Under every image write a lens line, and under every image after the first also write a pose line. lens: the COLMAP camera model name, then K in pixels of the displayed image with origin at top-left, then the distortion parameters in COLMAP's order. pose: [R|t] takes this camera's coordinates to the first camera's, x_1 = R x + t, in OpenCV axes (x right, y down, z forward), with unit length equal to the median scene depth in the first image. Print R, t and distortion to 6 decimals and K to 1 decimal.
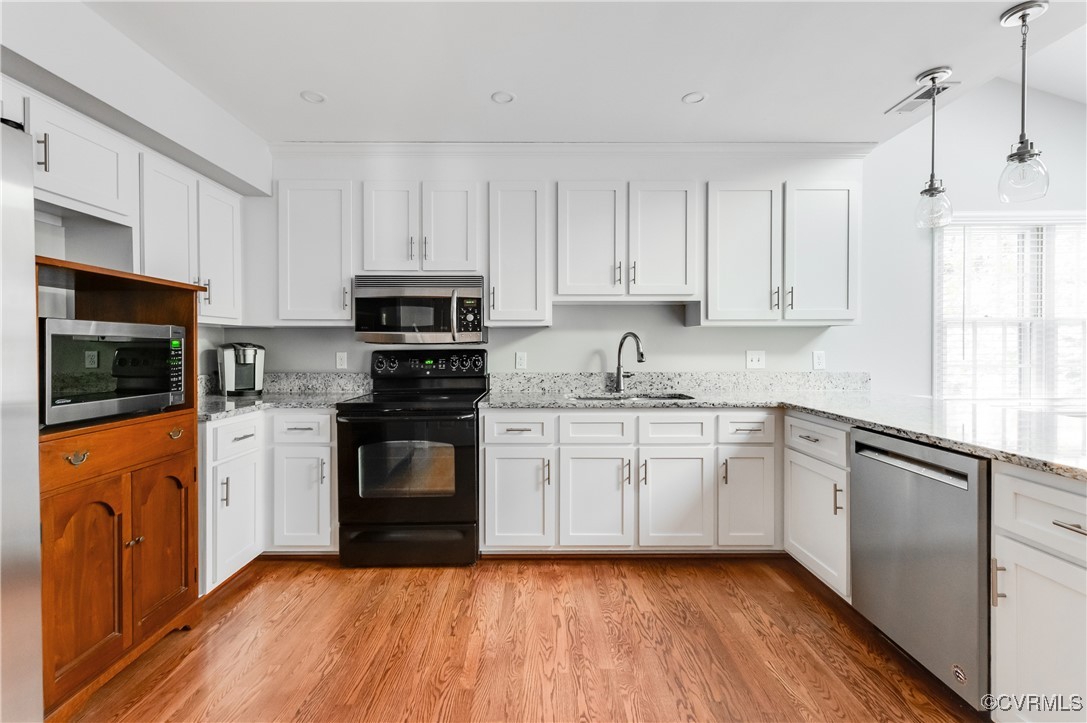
lens RADIAL K [[479.5, 0, 541.1], [0, 479.5, 352.6], [0, 0, 1]] dist [0.004001, -0.002320]
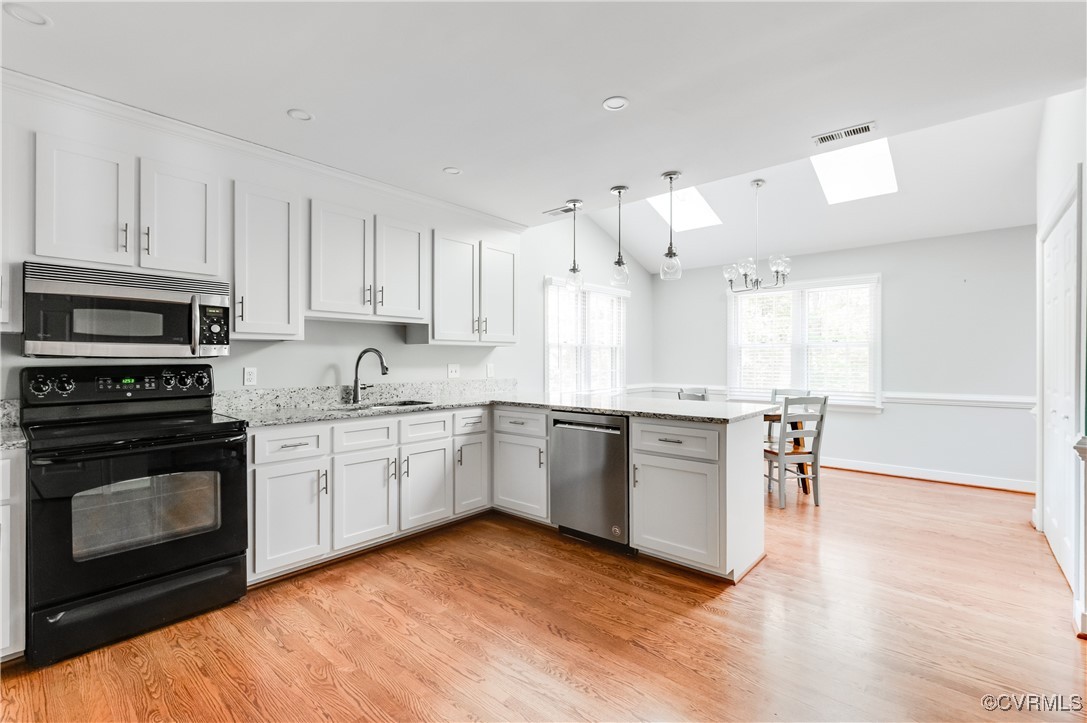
lens RADIAL K [[479.5, 0, 536.0], [0, 479.5, 362.8], [0, 0, 1]] dist [0.004001, -0.002320]
pose [[0.674899, -0.004454, 0.737896, -0.439160], [0.010103, 0.999944, -0.003205, -0.000890], [-0.737841, 0.009618, 0.674906, -0.040148]]
